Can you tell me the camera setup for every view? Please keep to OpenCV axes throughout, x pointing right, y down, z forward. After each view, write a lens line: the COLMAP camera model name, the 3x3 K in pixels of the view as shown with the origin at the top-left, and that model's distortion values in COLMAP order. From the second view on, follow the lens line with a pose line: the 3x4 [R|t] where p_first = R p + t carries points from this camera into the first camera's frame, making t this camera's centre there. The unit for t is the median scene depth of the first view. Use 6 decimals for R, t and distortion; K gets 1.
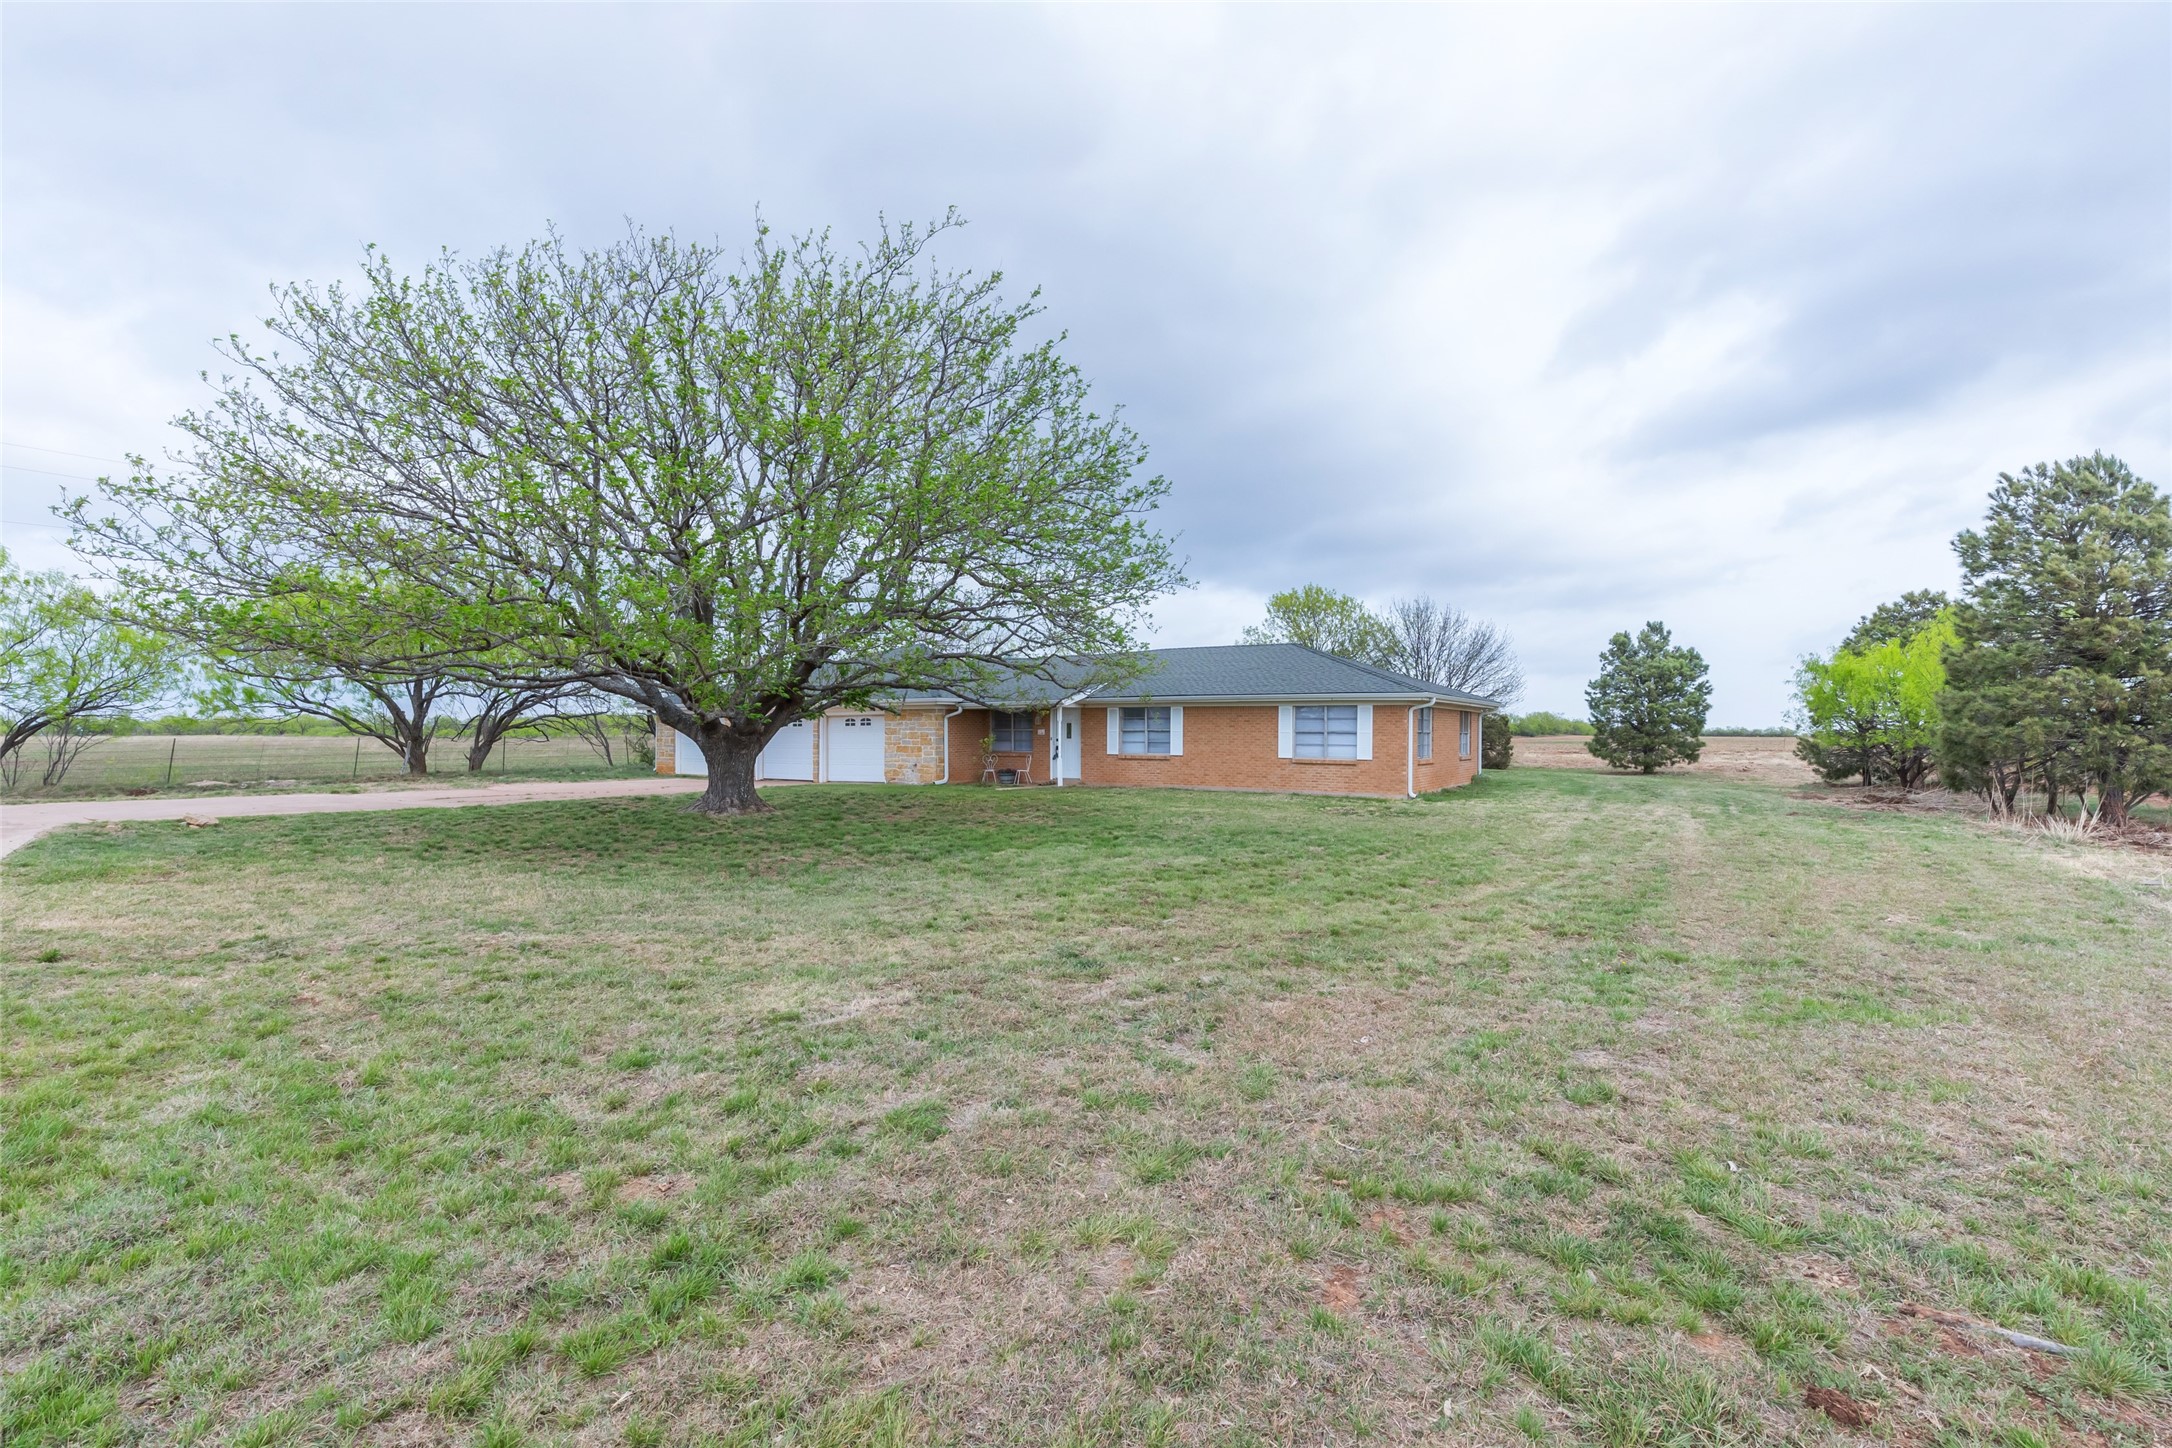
lens RADIAL K [[999.3, 0, 1088.0], [0, 999.3, 725.0], [0, 0, 1]] dist [0.008927, -0.001949]
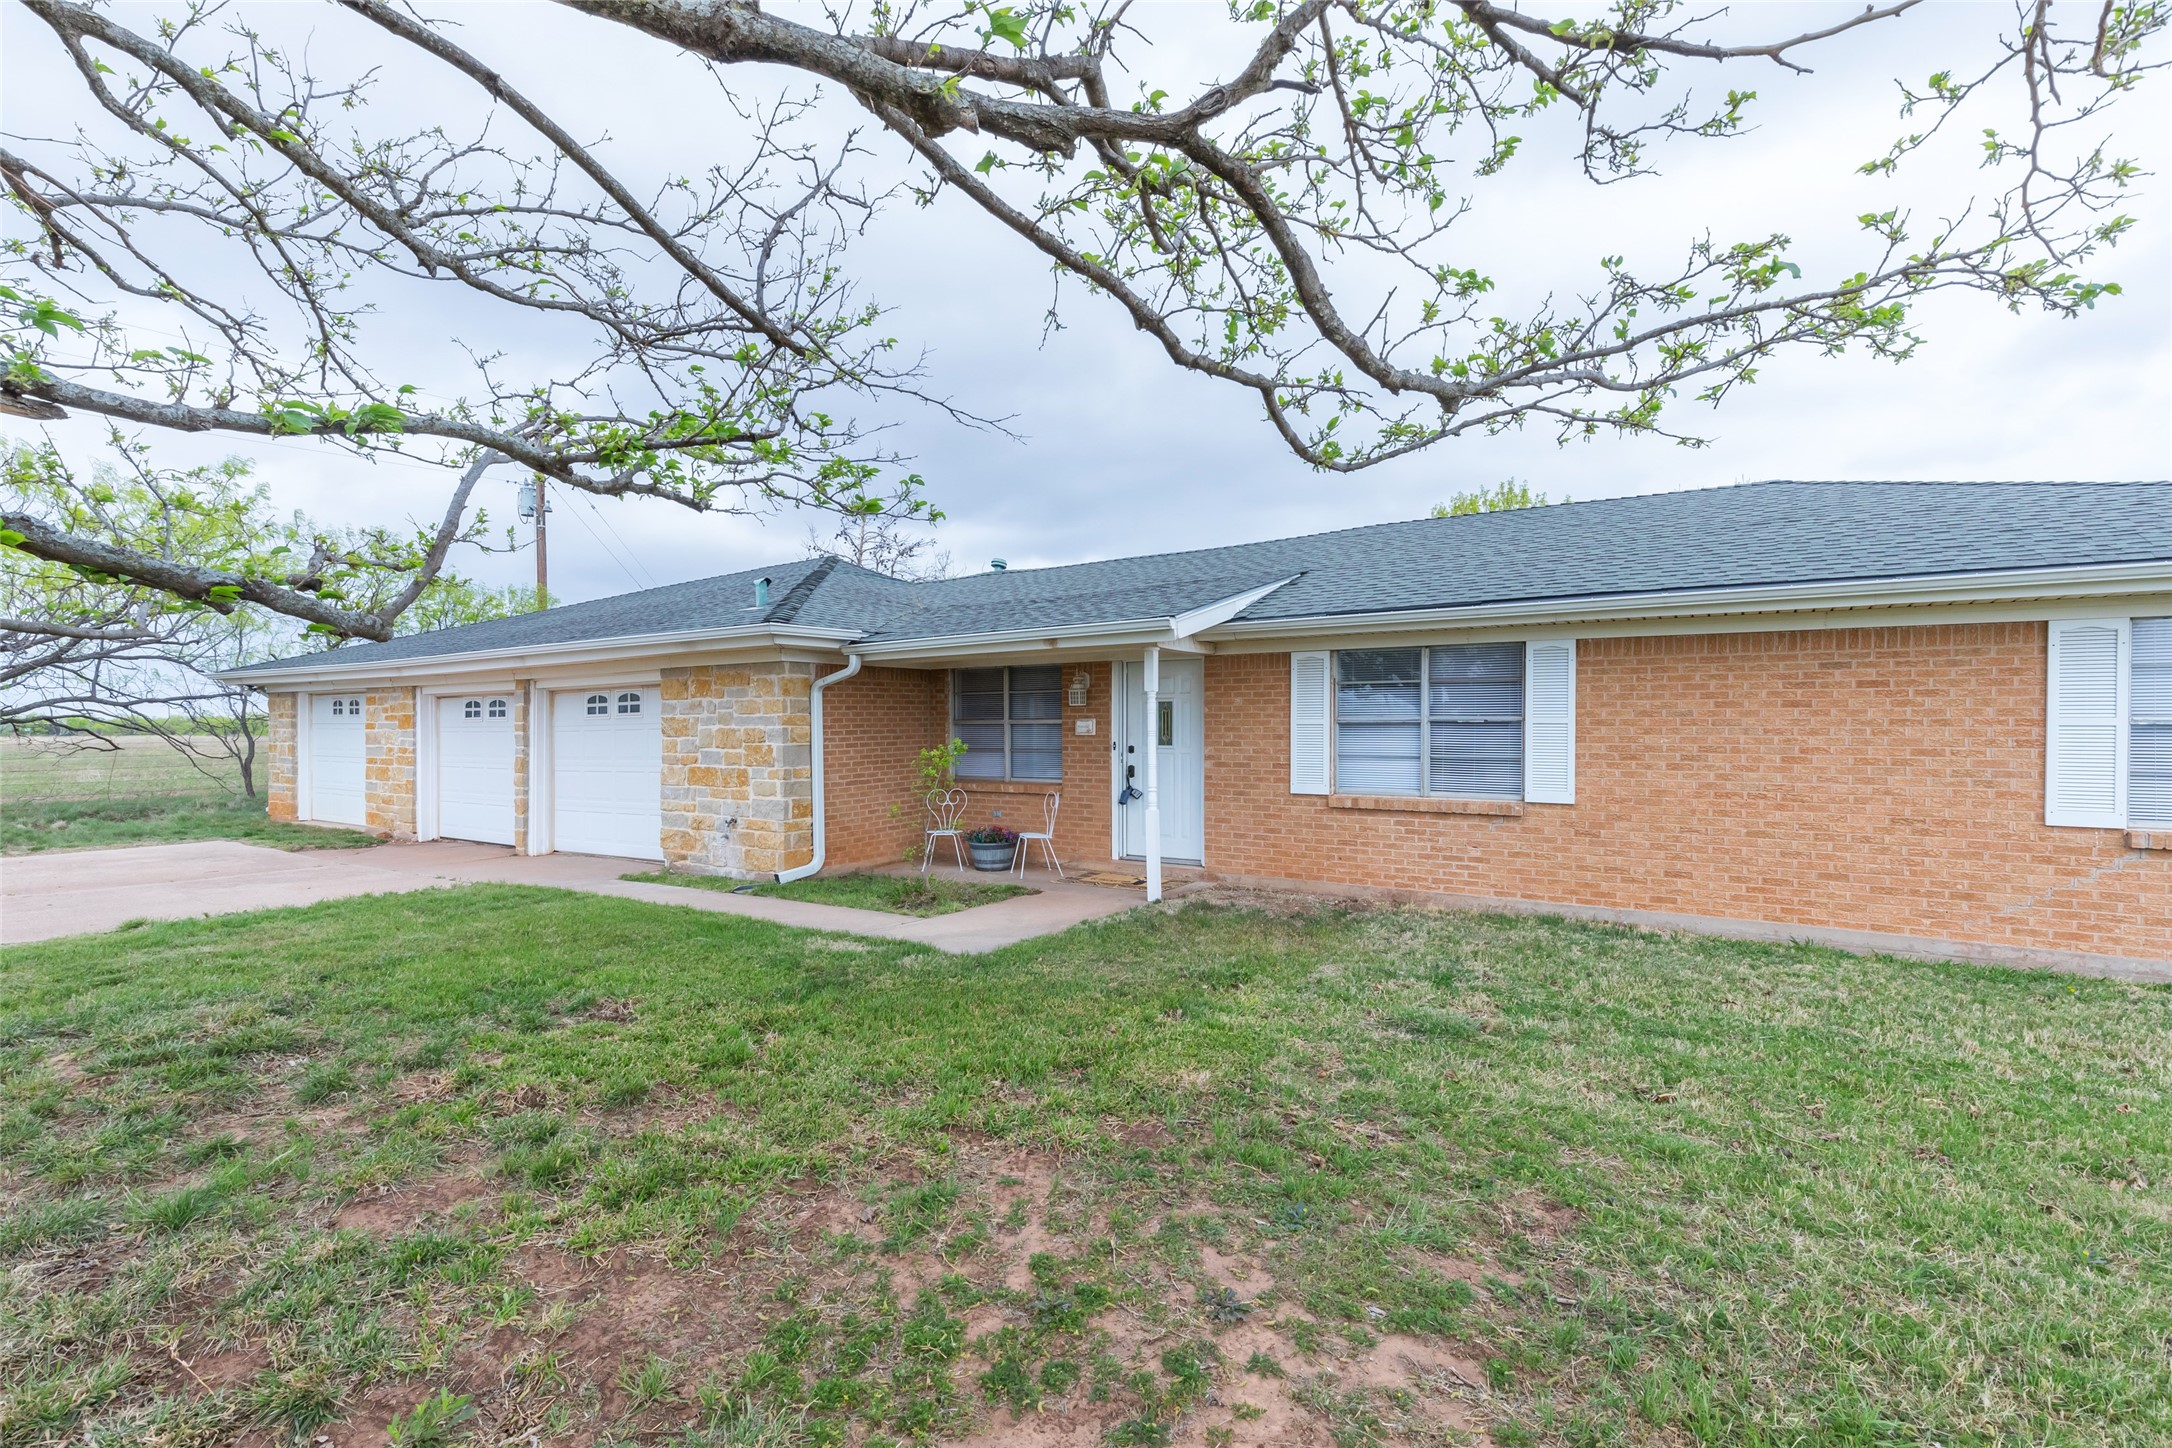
lens RADIAL K [[999.3, 0, 1100.8], [0, 999.3, 730.5], [0, 0, 1]] dist [0.008927, -0.001949]
pose [[0.999986, -0.005087, 0.001270, -0.042415], [0.005073, 0.999928, 0.010909, 0.004364], [-0.001325, -0.010902, 0.999940, 0.647853]]
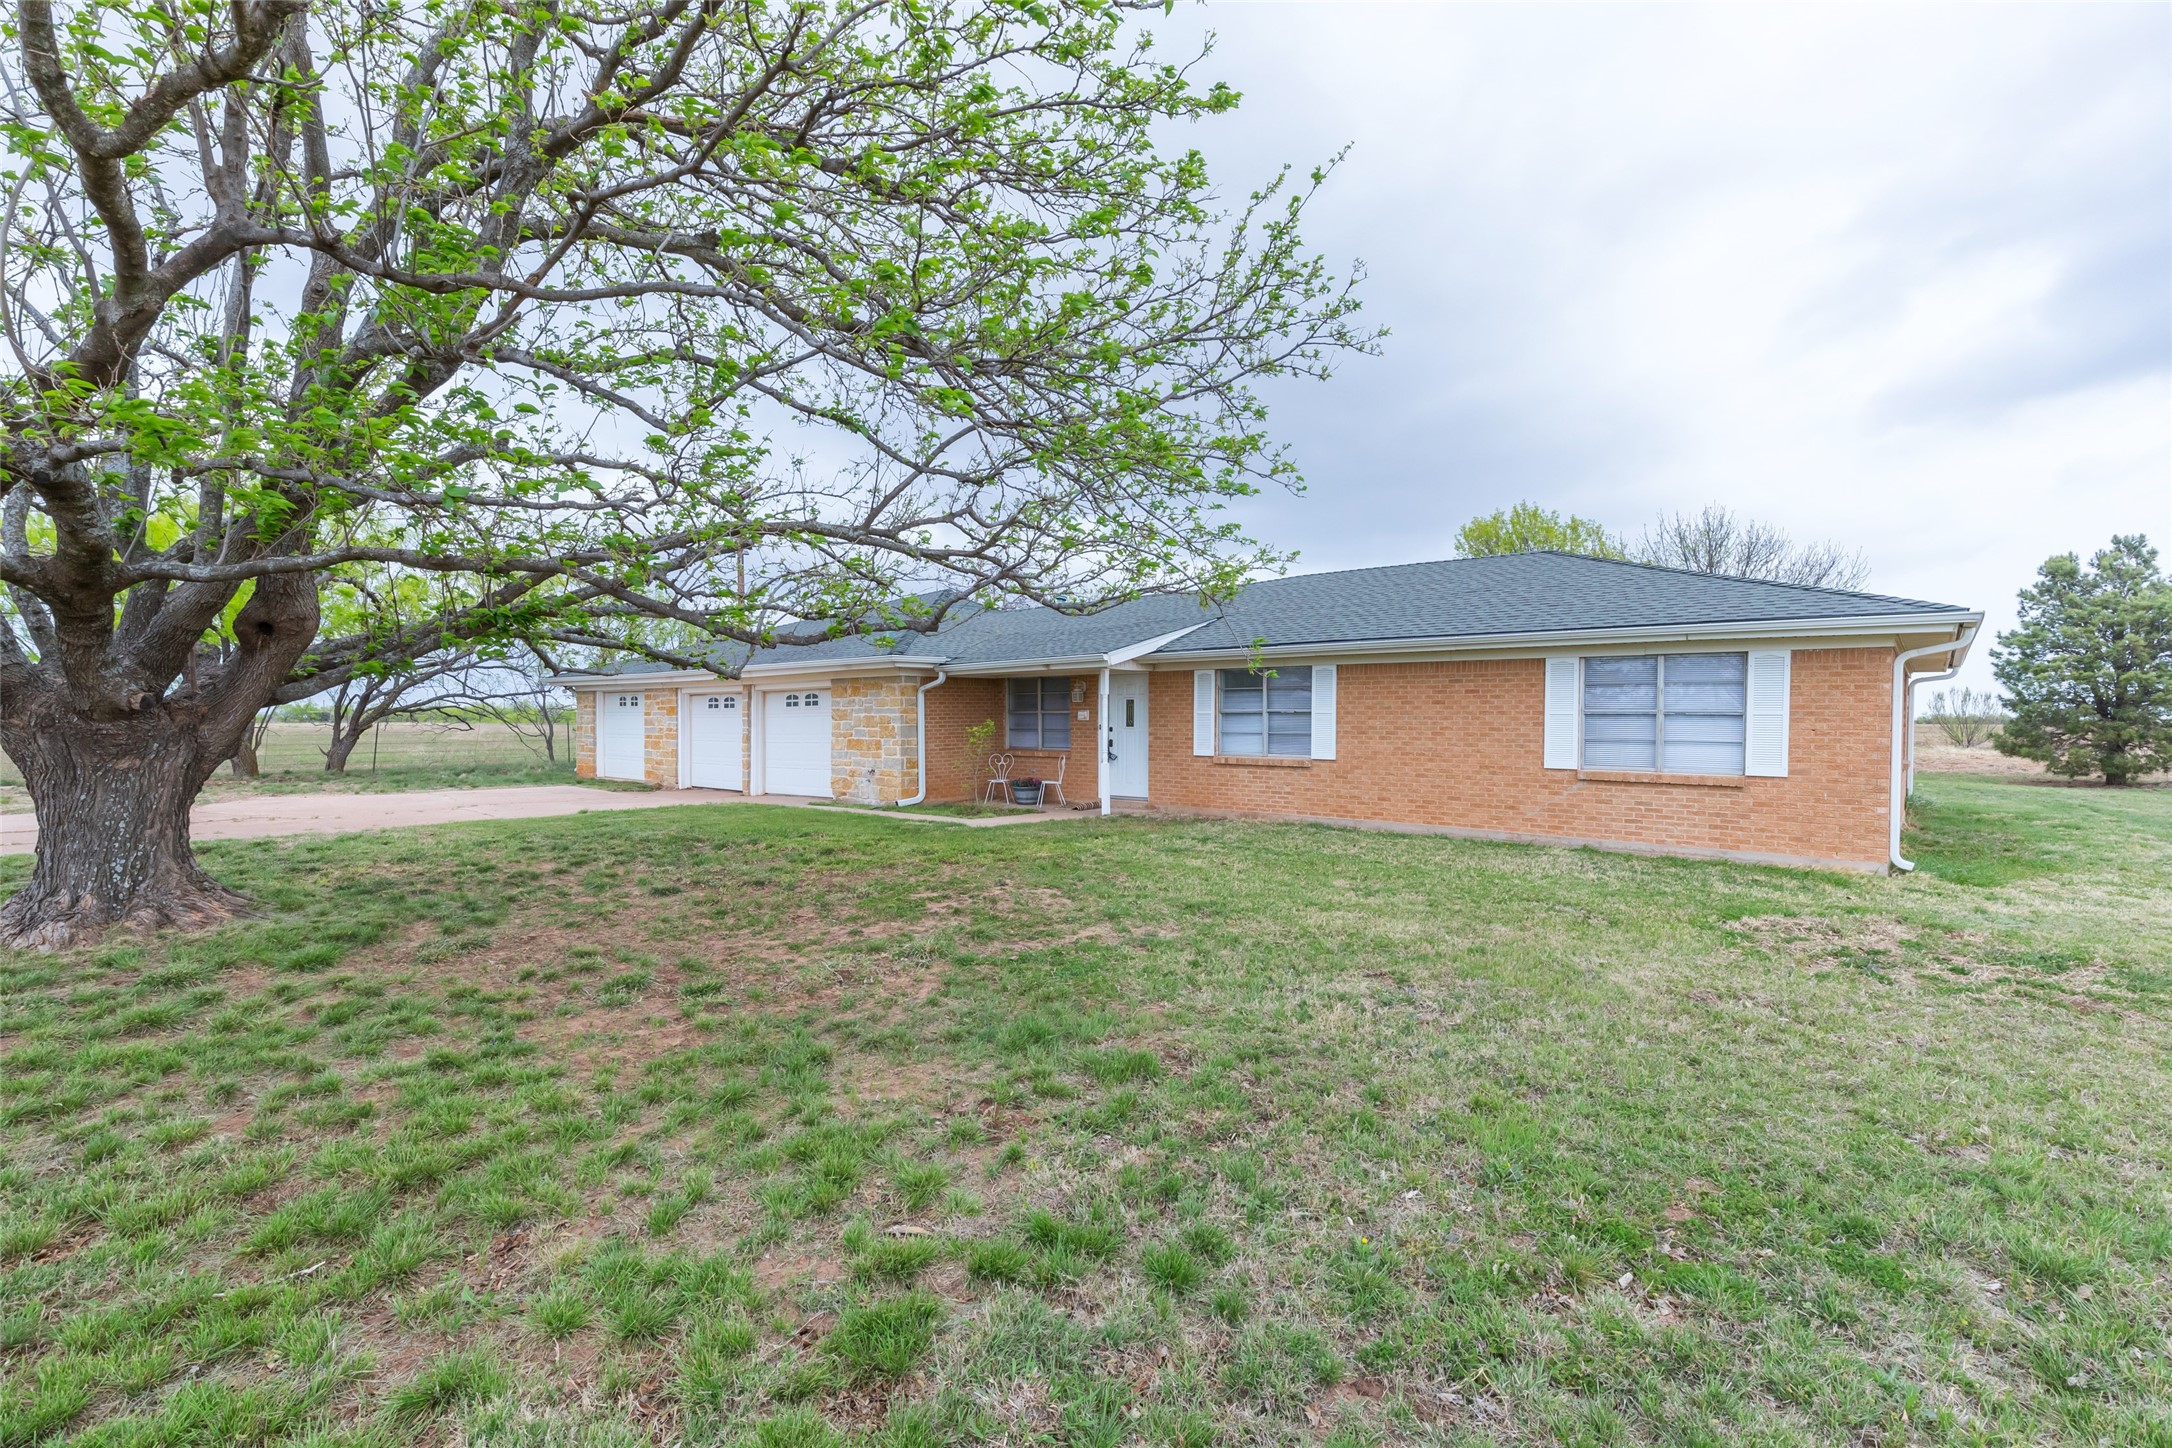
lens RADIAL K [[999.3, 0, 1083.1], [0, 999.3, 723.7], [0, 0, 1]] dist [0.008927, -0.001949]
pose [[0.988822, -0.000327, -0.149100, 0.039488], [0.002076, 0.999931, 0.011578, 0.005122], [0.149085, -0.011759, 0.988754, 0.434592]]
